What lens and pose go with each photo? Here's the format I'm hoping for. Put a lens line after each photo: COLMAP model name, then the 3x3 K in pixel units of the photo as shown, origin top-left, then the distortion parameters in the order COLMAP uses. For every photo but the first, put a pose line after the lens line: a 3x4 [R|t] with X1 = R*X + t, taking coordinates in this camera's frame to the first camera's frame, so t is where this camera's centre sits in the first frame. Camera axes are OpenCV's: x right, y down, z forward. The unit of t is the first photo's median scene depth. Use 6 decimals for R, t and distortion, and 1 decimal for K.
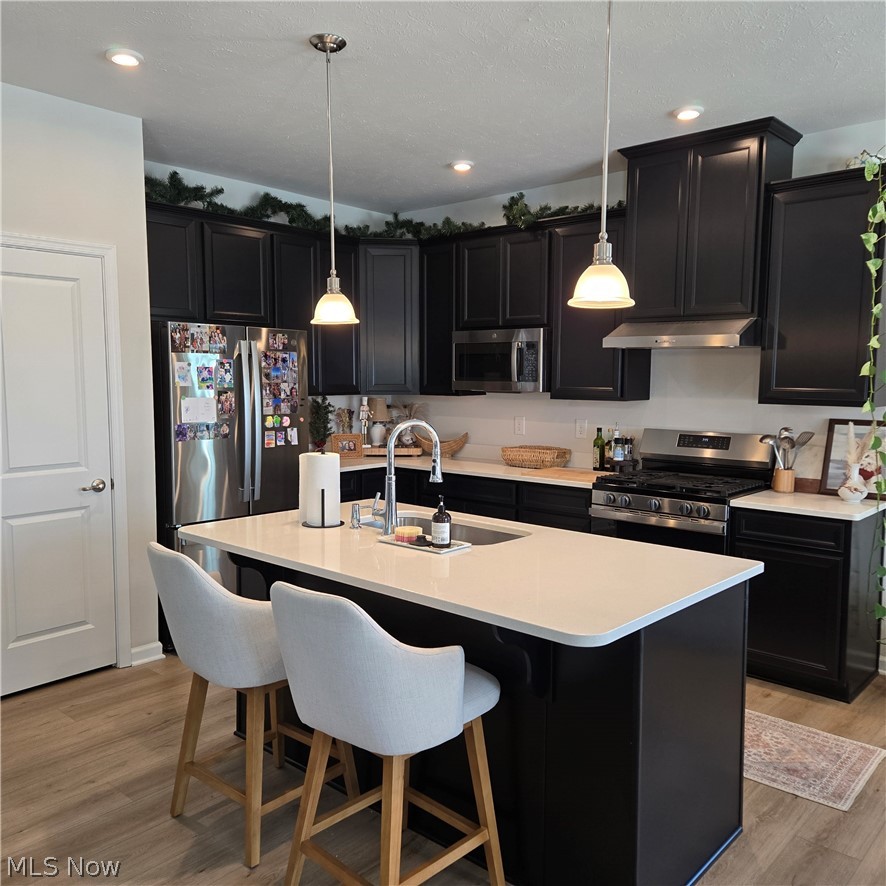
lens RADIAL K [[783.8, 0, 443.0], [0, 783.8, 443.0], [0, 0, 1]] dist [0.053005, -0.002003]
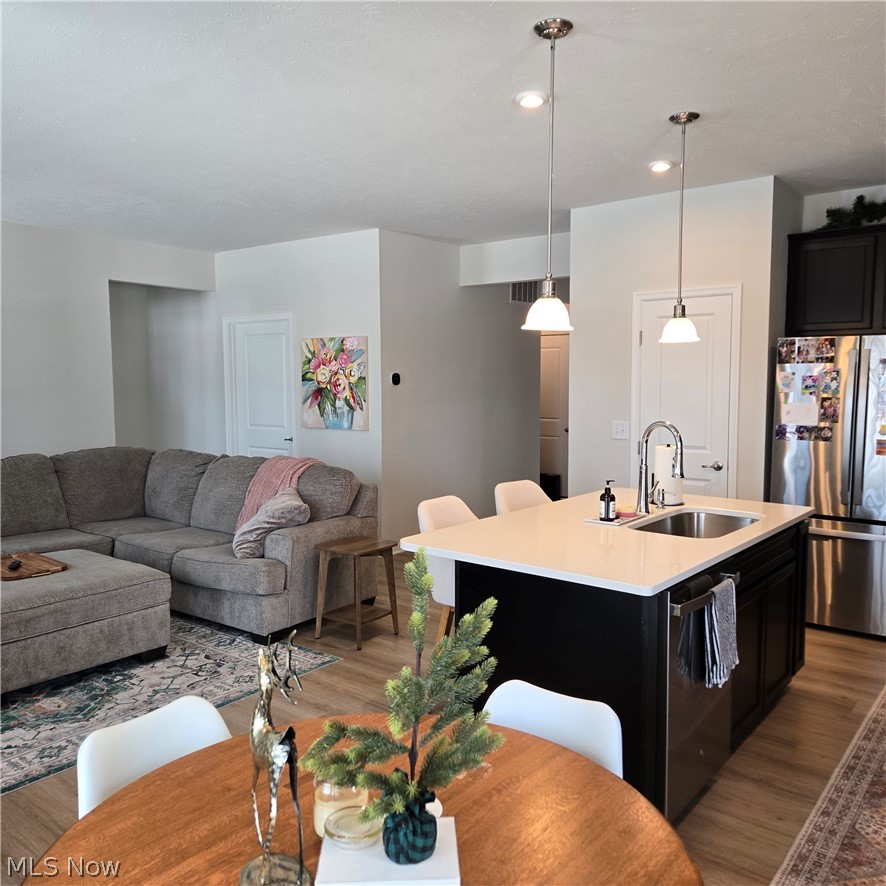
lens RADIAL K [[783.8, 0, 443.0], [0, 783.8, 443.0], [0, 0, 1]] dist [0.053005, -0.002003]
pose [[0.062791, 0.078215, -0.994957, 0.742959], [-0.084562, 0.993756, 0.072784, -0.036753], [0.994438, 0.079565, 0.069013, 0.385864]]
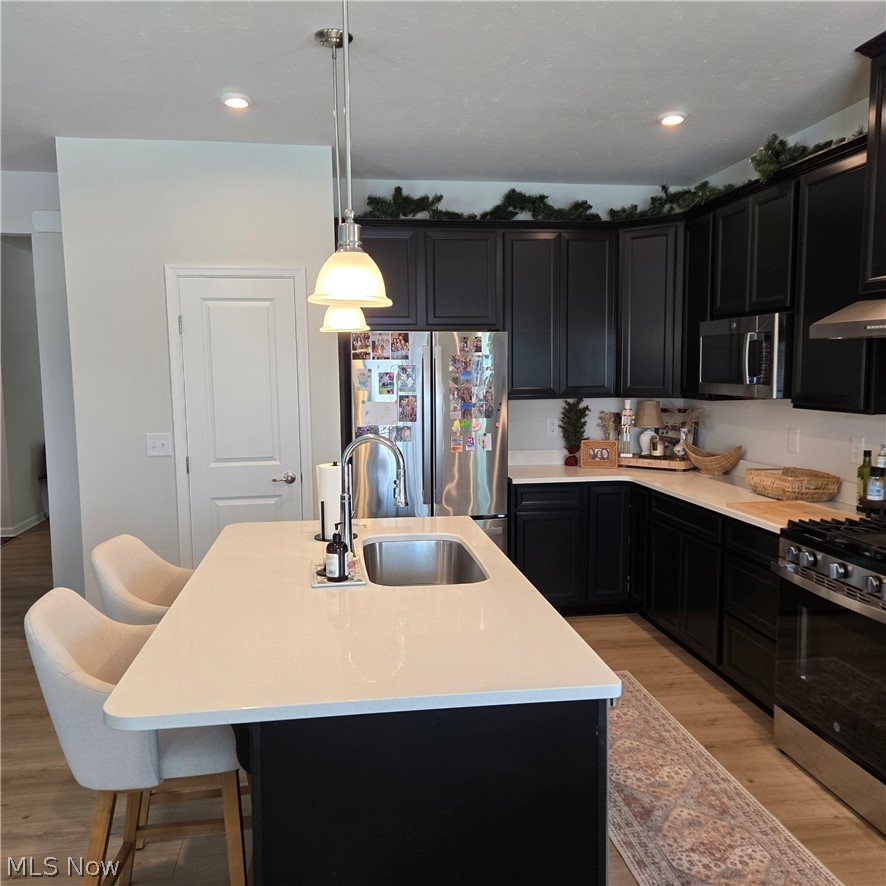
lens RADIAL K [[780.9, 0, 439.8], [0, 780.9, 447.2], [0, 0, 1]] dist [0.070582, -0.050827]
pose [[0.767681, 0.052996, -0.638637, 0.394068], [-0.042794, 0.998590, 0.031425, -0.031041], [0.639402, 0.003205, 0.768866, 0.232247]]
